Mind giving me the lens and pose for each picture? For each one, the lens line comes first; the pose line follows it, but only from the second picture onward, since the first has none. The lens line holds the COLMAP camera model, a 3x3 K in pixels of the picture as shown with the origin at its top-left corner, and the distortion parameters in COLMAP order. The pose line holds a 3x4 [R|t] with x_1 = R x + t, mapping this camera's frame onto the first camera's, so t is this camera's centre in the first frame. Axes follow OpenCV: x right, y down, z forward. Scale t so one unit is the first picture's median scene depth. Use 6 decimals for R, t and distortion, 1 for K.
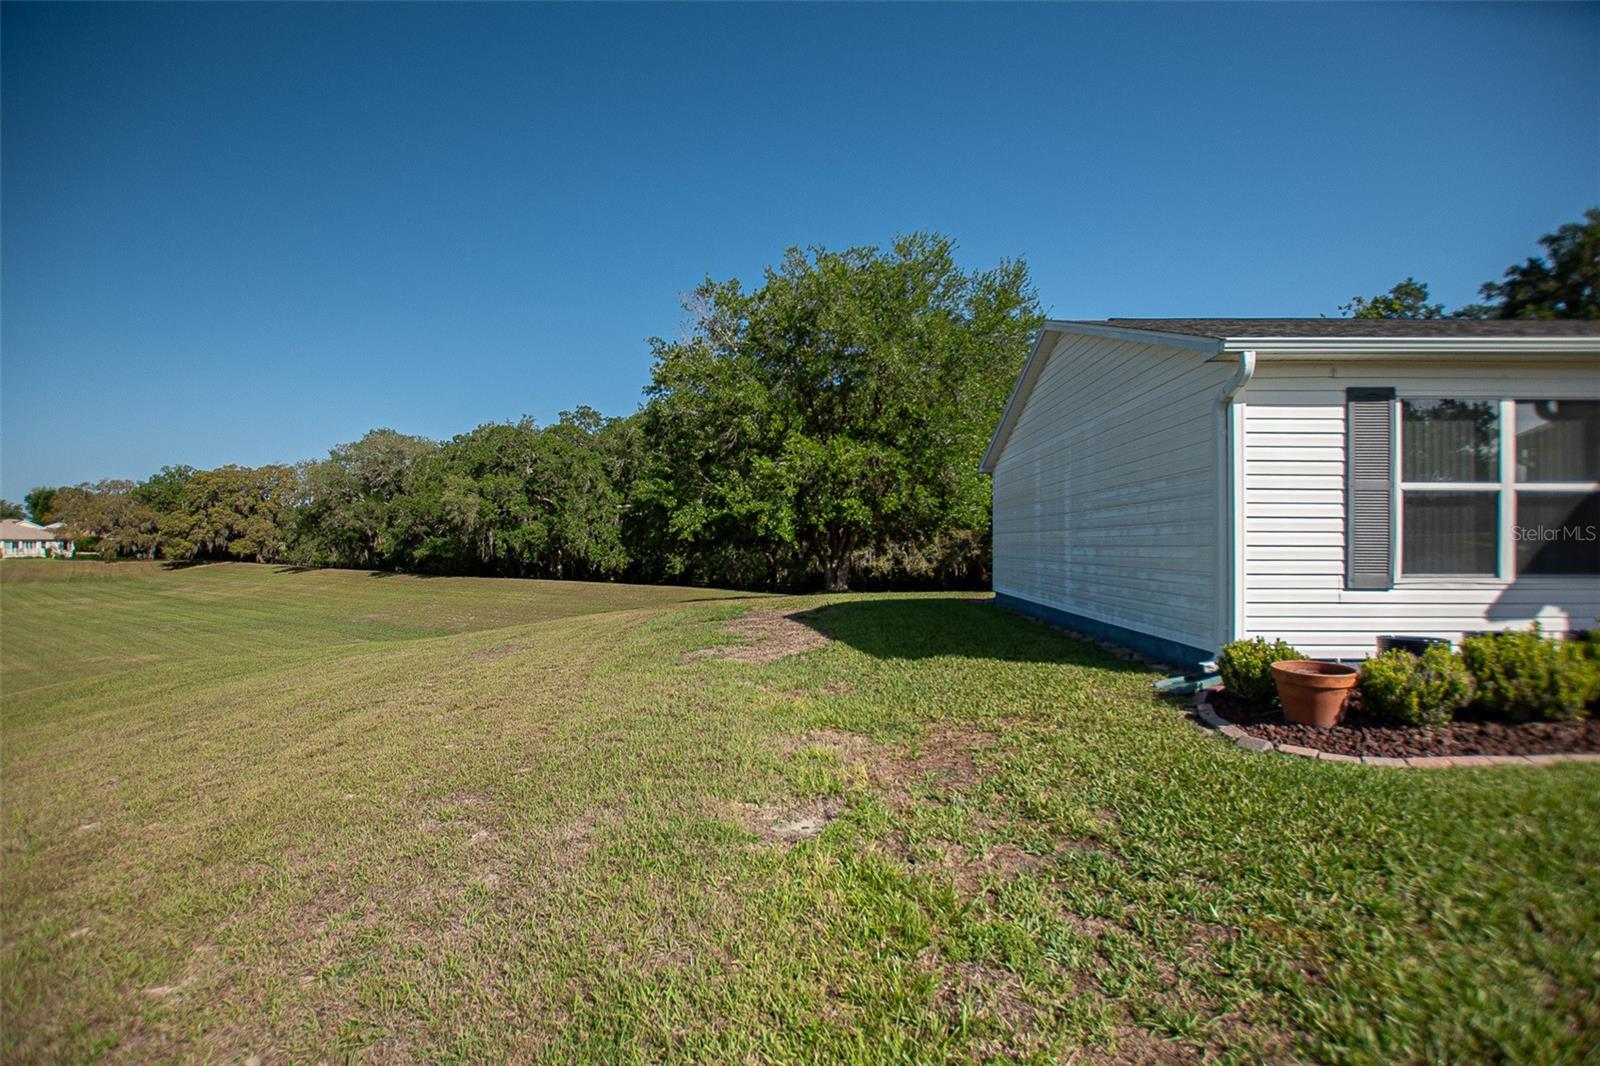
lens RADIAL K [[717.6, 0, 803.0], [0, 717.6, 541.9], [0, 0, 1]] dist [-0.029226, -0.000146]
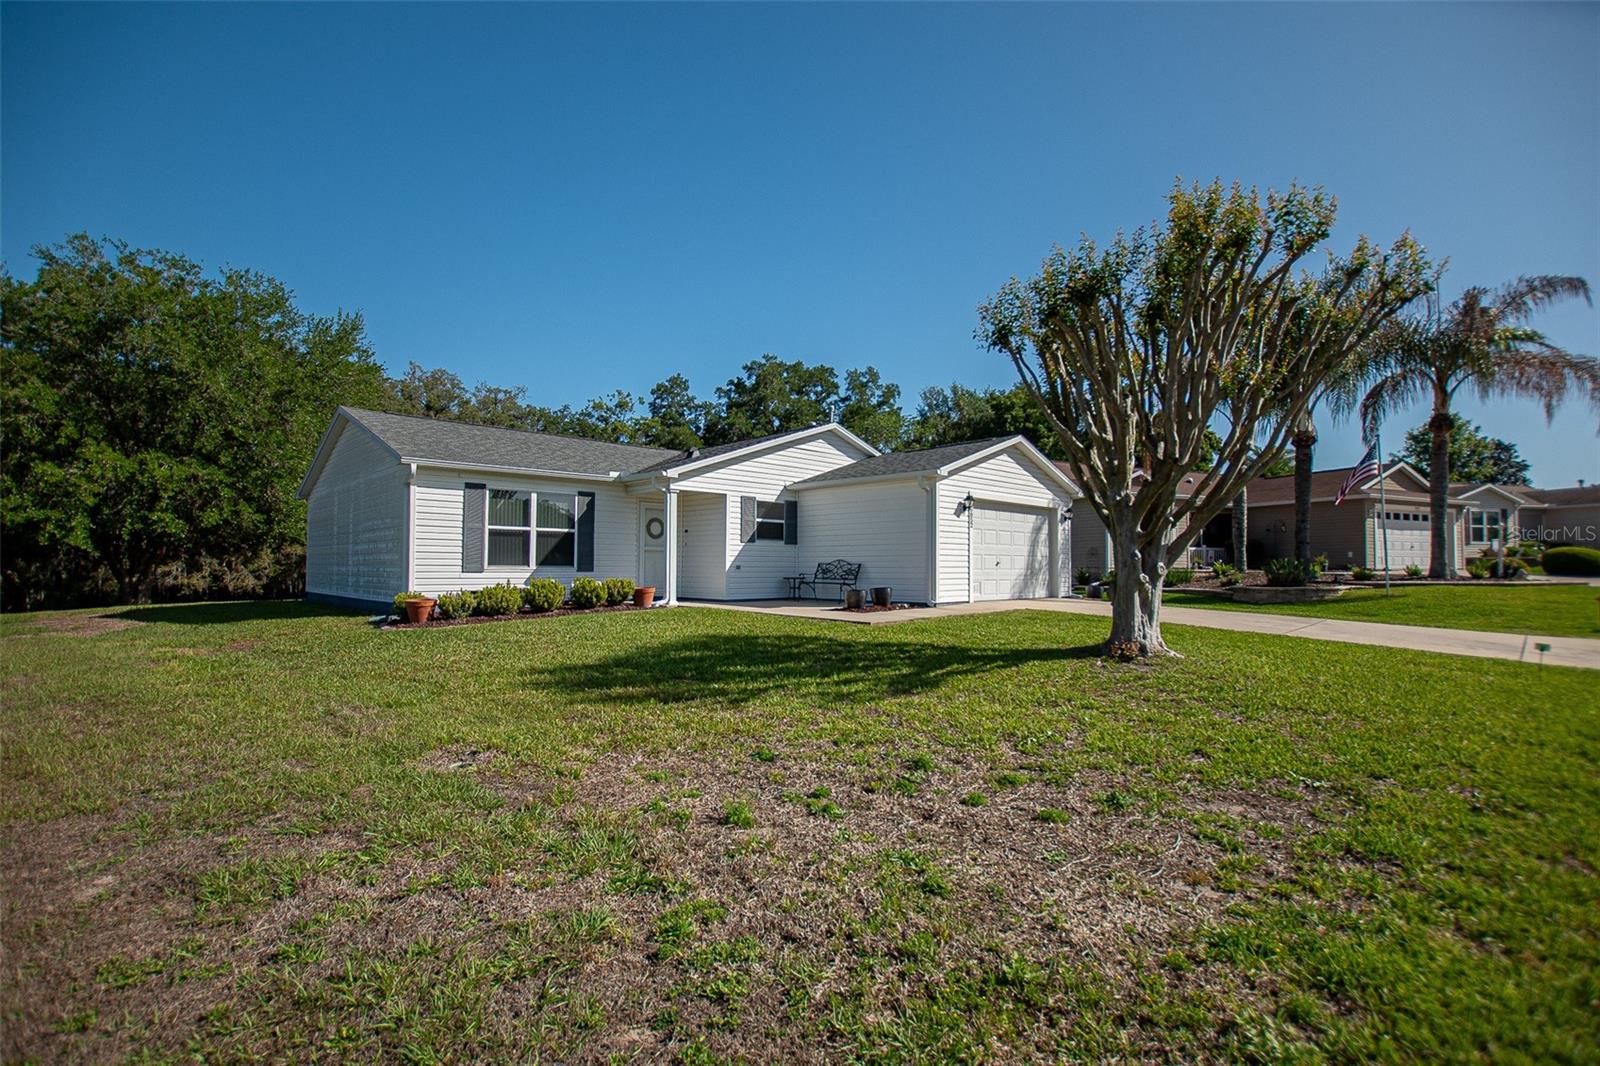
lens RADIAL K [[732.2, 0, 791.7], [0, 732.2, 539.0], [0, 0, 1]] dist [-0.028209, -0.000043]
pose [[0.693588, 0.028817, 0.719796, -0.021561], [-0.005515, 0.999383, -0.034696, 0.004595], [-0.720351, 0.020094, 0.693318, -0.170605]]
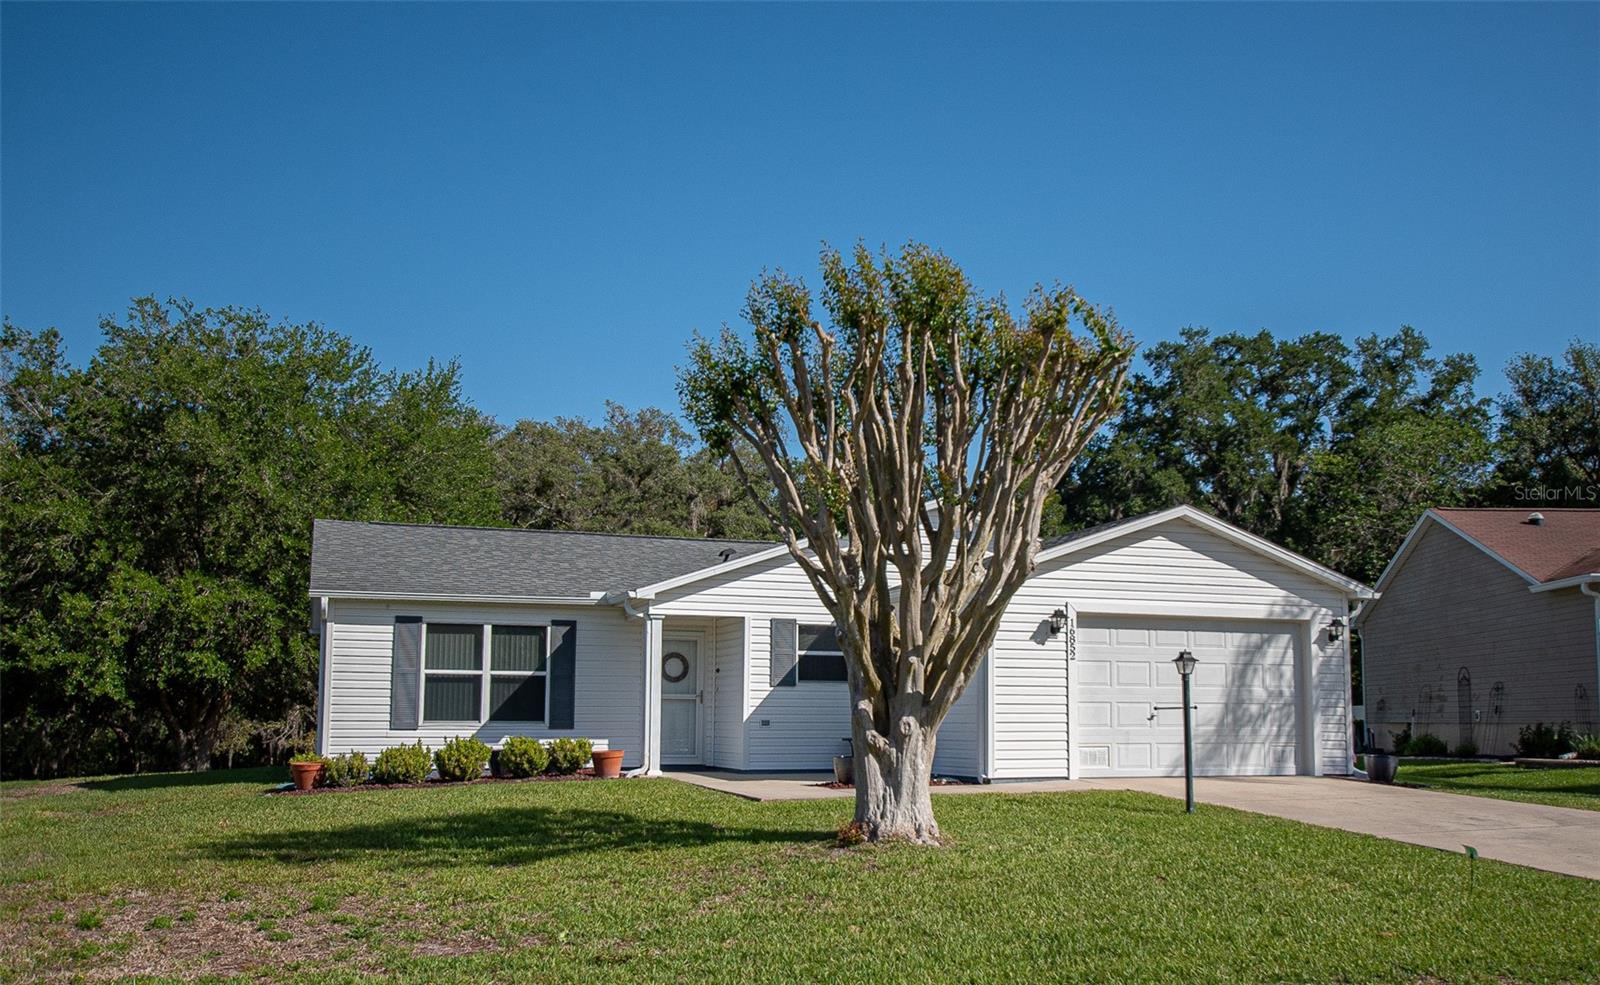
lens RADIAL K [[1404.0, 0, 848.1], [0, 1404.0, 582.0], [0, 0, 1]] dist [0.006729, 0.010185]
pose [[0.919413, 0.039677, 0.391286, 0.054295], [-0.003459, 0.995676, -0.092834, 0.002855], [-0.393277, 0.083999, 0.915575, -0.341325]]
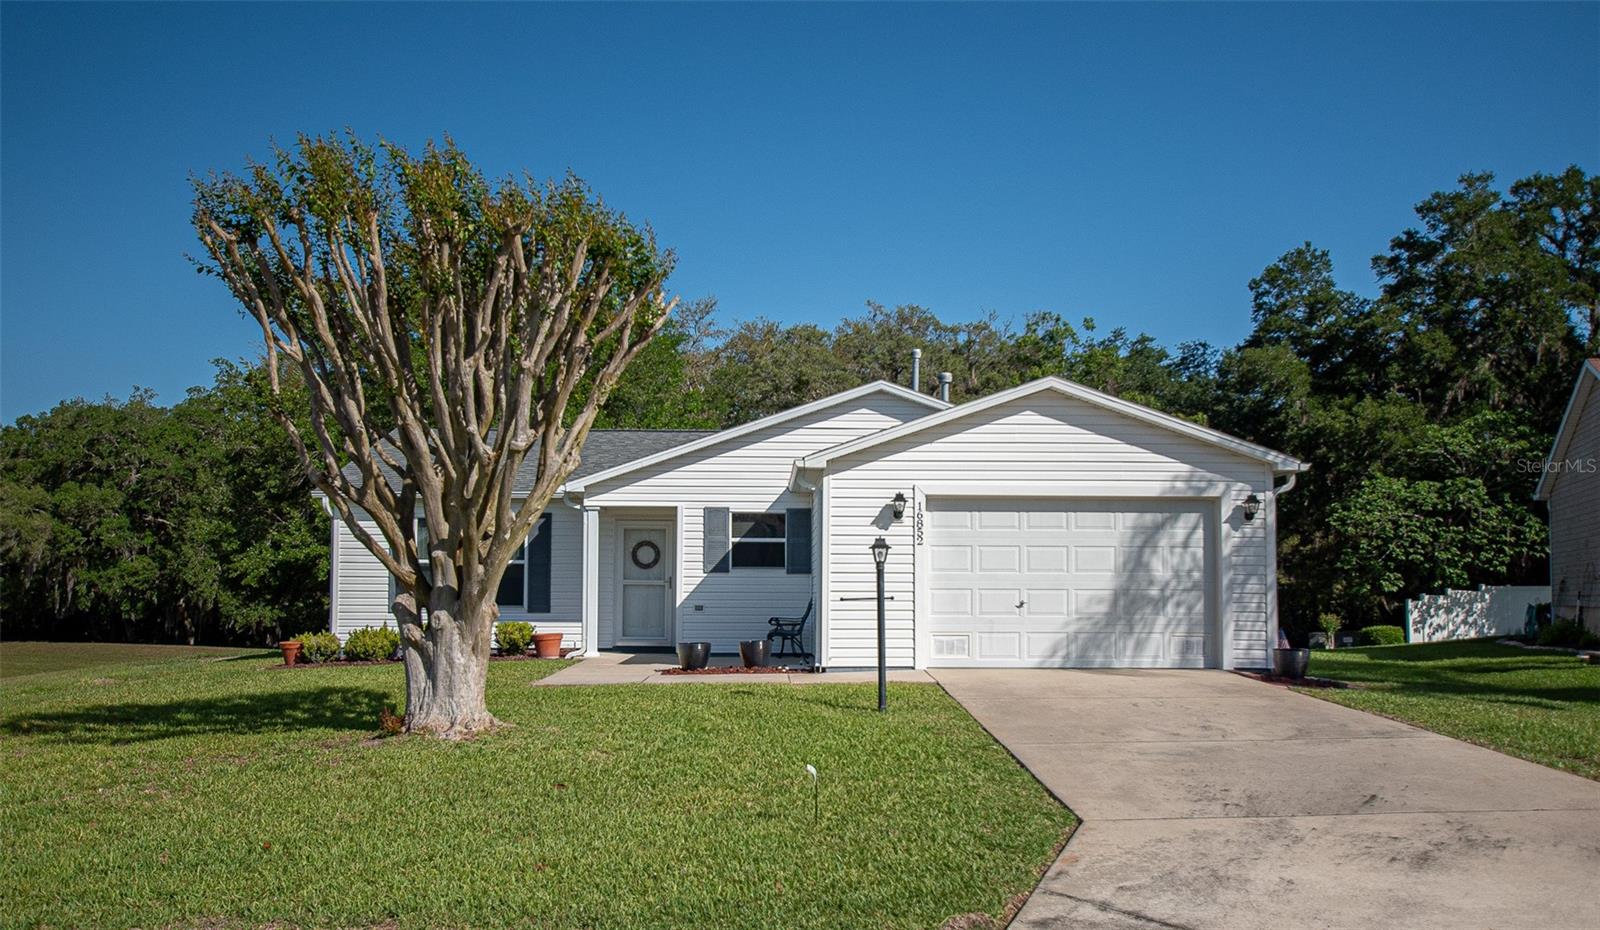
lens RADIAL K [[1299.7, 0, 797.0], [0, 1299.7, 536.1], [0, 0, 1]] dist [0.010678, 0.012210]
pose [[0.997581, 0.004692, 0.069359, 0.210233], [-0.001950, 0.999215, -0.039557, -0.000721], [-0.069490, 0.039326, 0.996807, -0.349510]]
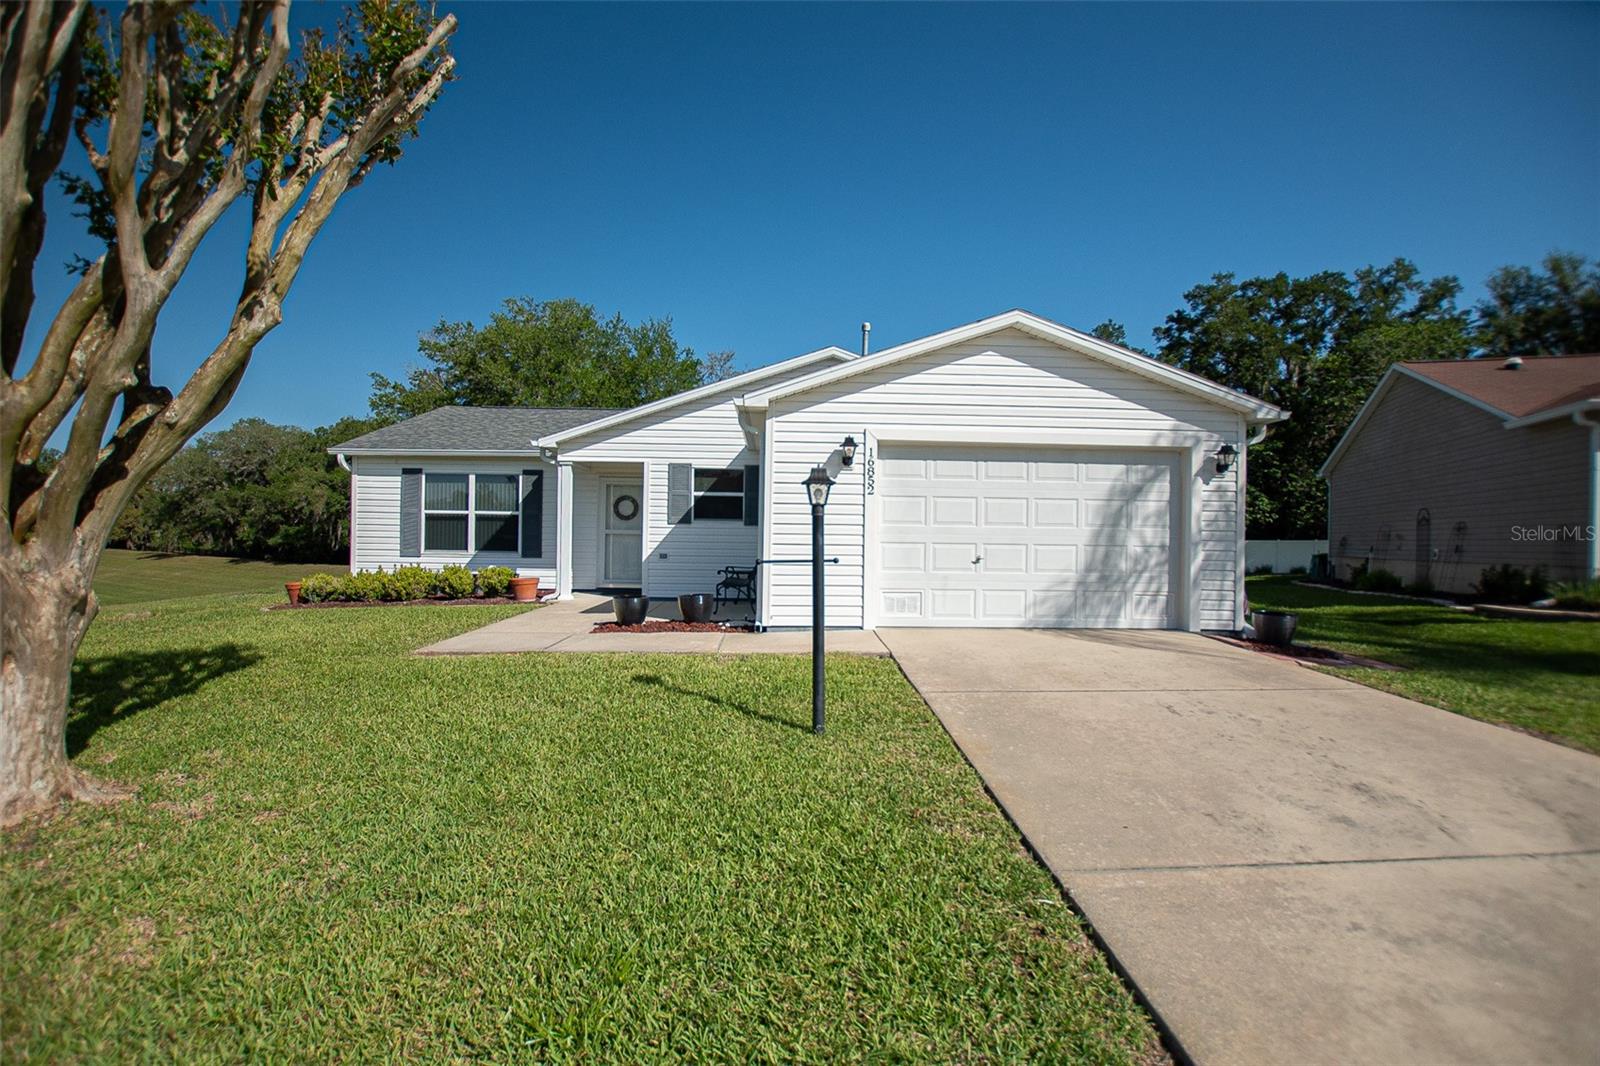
lens RADIAL K [[725.6, 0, 798.8], [0, 725.6, 543.4], [0, 0, 1]] dist [-0.026562, 0.000140]
pose [[0.996719, 0.011352, 0.080137, 0.235562], [-0.012245, 0.999868, 0.010652, -0.001887], [-0.080006, -0.011598, 0.996727, -0.180701]]
